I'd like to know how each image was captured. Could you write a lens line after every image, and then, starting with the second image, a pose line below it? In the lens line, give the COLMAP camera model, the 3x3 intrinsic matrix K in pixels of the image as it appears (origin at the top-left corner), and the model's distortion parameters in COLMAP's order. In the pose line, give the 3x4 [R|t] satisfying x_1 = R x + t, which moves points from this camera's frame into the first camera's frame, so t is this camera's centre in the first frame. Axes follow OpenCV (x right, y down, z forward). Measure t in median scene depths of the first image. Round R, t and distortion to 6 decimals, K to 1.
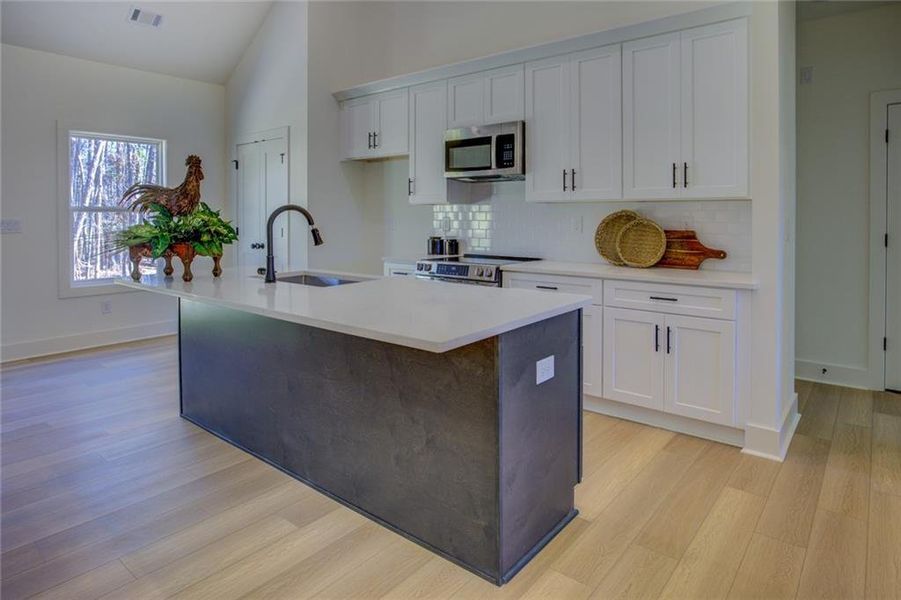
lens RADIAL K [[538.7, 0, 450.7], [0, 538.7, 225.7], [0, 0, 1]] dist [-0.038289, -0.000118]
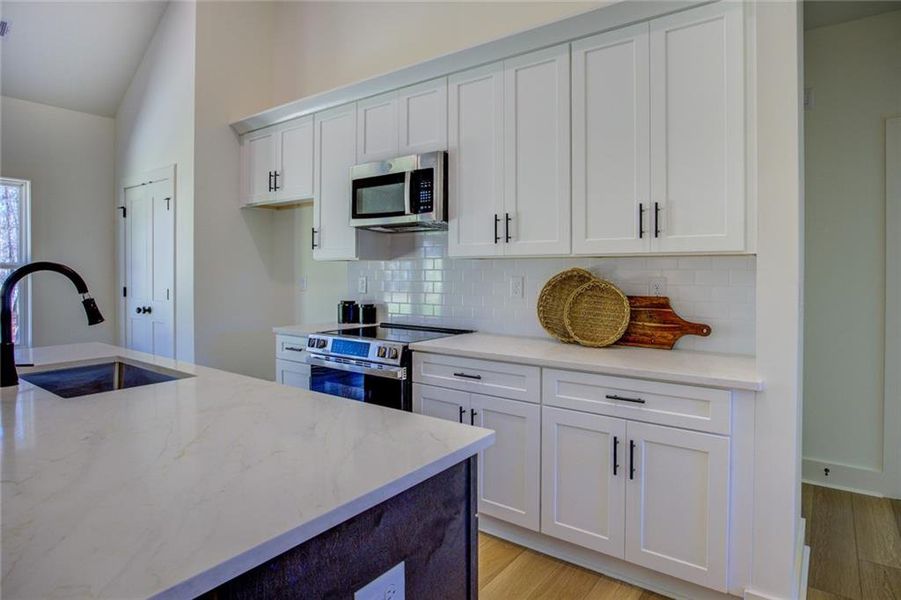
lens RADIAL K [[522.0, 0, 453.1], [0, 522.0, 282.2], [0, 0, 1]] dist [-0.033868, 0.000896]
pose [[0.998809, 0.000132, 0.048787, 0.110227], [-0.000289, 0.999995, 0.003218, -0.011797], [-0.048786, -0.003228, 0.998804, 0.263322]]
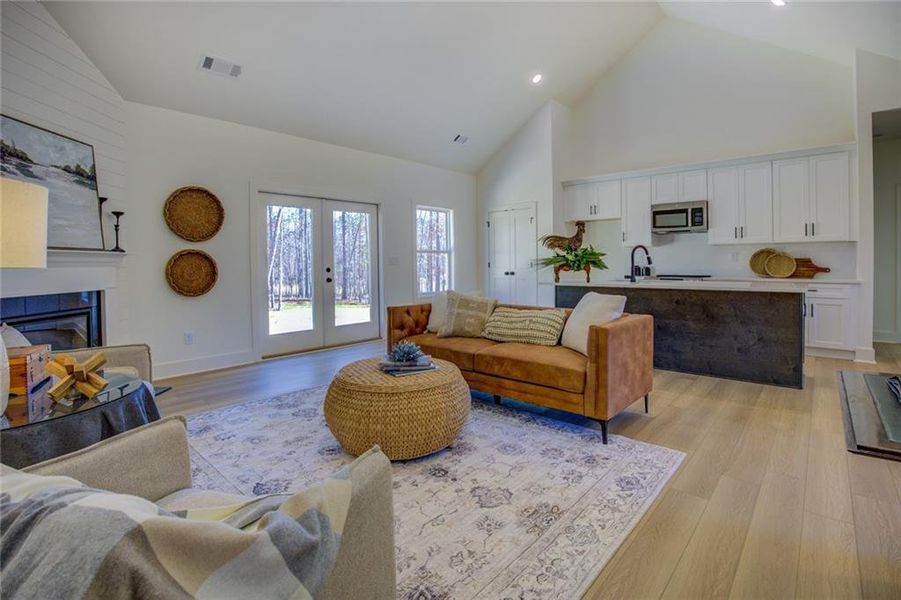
lens RADIAL K [[429.3, 0, 457.0], [0, 429.3, 271.5], [0, 0, 1]] dist [-0.065491, 0.018168]
pose [[0.998905, -0.006540, -0.046322, -0.660298], [0.006686, 0.999973, 0.002994, 0.038817], [0.046301, -0.003300, 0.998922, -0.481204]]
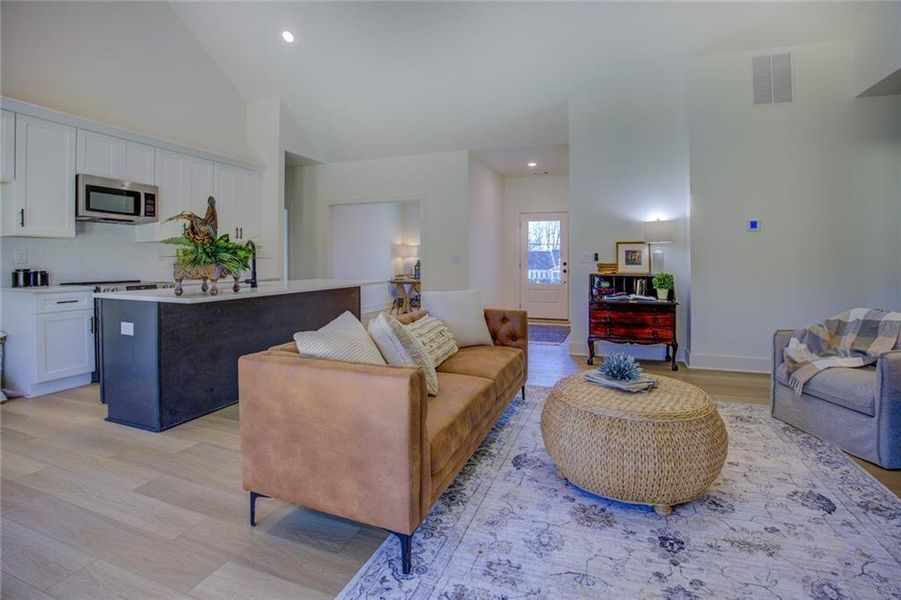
lens RADIAL K [[429.3, 0, 457.0], [0, 429.3, 271.5], [0, 0, 1]] dist [-0.065491, 0.018168]
pose [[-0.337218, -0.026355, 0.941058, -1.239292], [0.016703, 0.999283, 0.033972, 0.015450], [-0.941278, 0.027175, -0.336536, 0.609845]]
